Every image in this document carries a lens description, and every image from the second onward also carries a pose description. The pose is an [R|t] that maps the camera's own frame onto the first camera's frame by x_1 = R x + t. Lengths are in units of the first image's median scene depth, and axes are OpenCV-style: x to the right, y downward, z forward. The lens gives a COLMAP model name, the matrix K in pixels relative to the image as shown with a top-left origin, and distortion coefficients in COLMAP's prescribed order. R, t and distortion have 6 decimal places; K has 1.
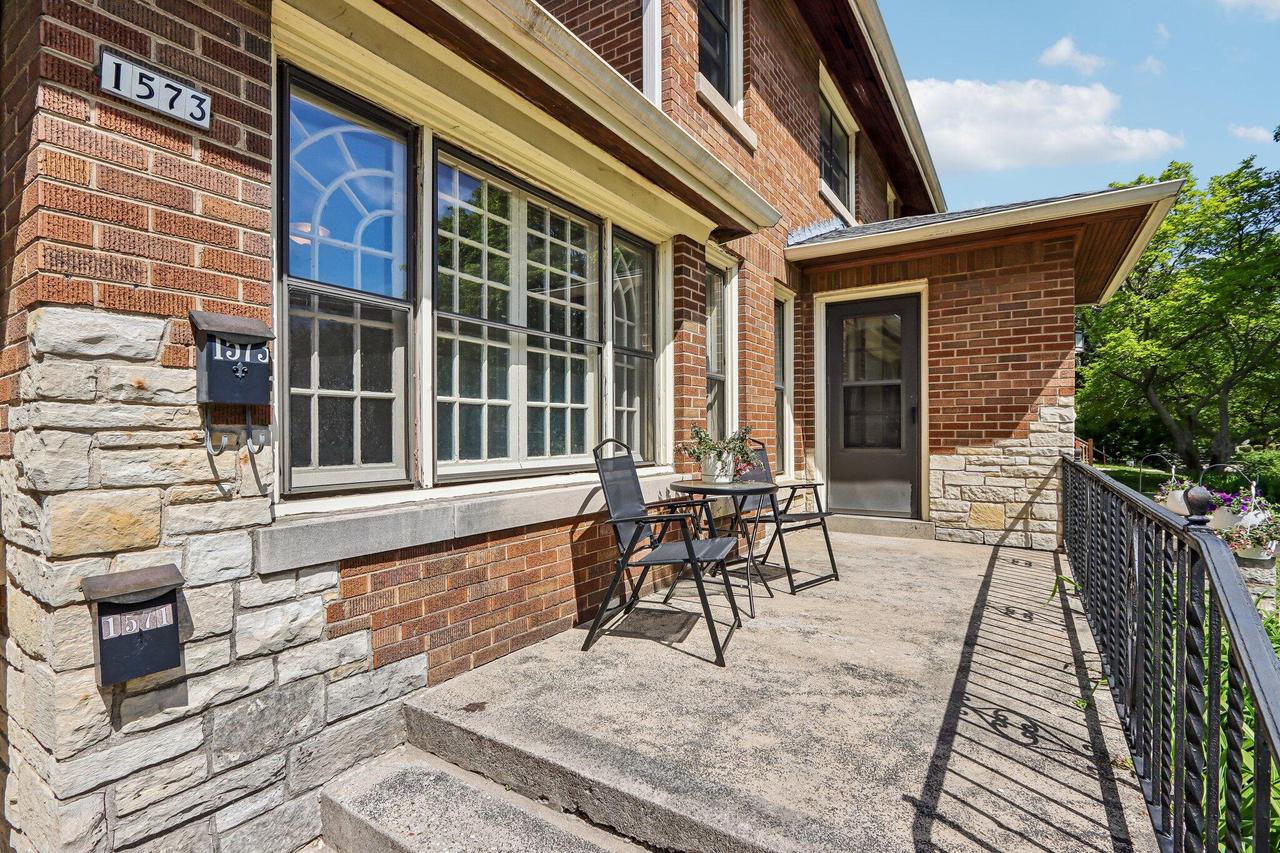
lens RADIAL K [[598.6, 0, 637.8], [0, 598.6, 438.9], [0, 0, 1]] dist [-0.012549, 0.000208]
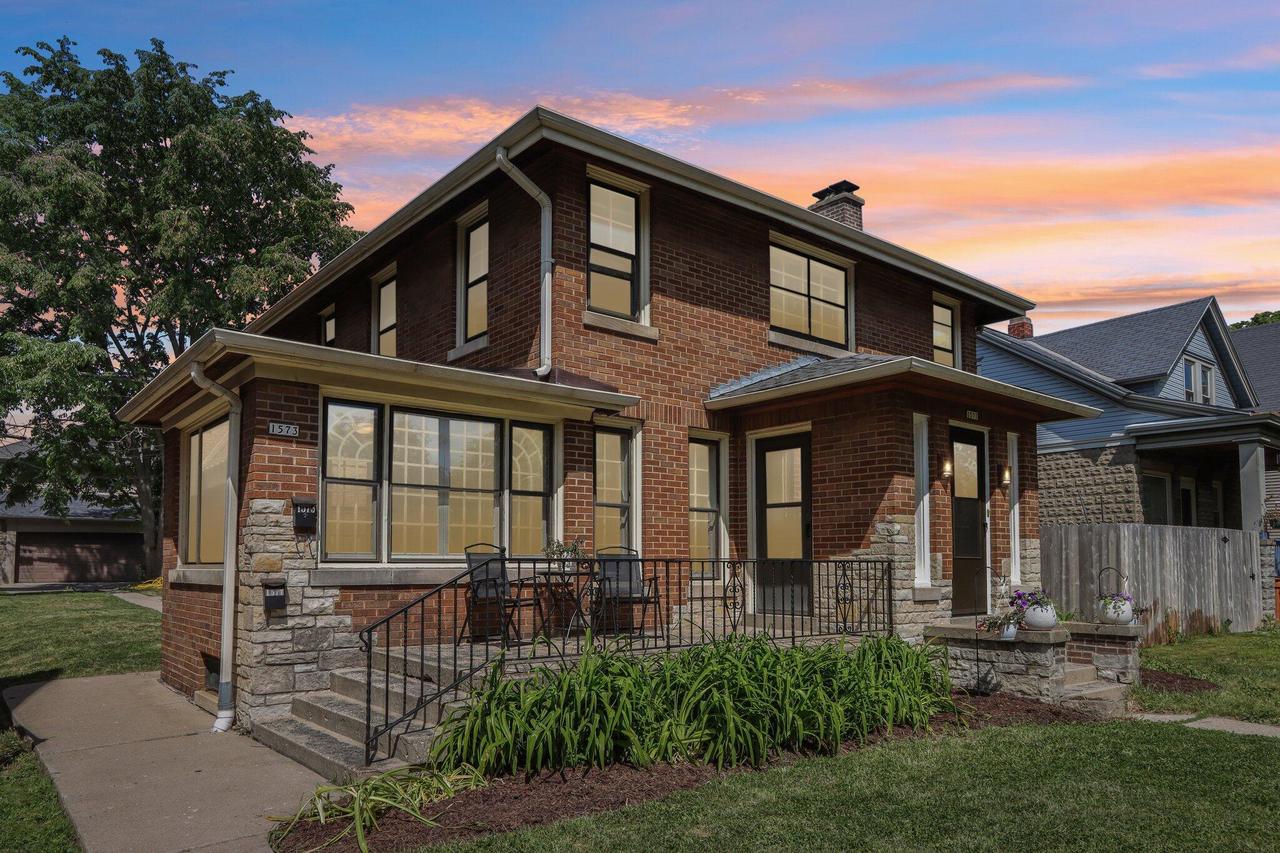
lens RADIAL K [[843.1, 0, 641.5], [0, 843.1, 532.9], [0, 0, 1]] dist [0.004910, 0.000534]
pose [[0.956909, -0.009141, -0.290245, 1.972813], [-0.005238, 0.998799, -0.048724, 0.155004], [0.290341, 0.048145, 0.955711, -2.318972]]
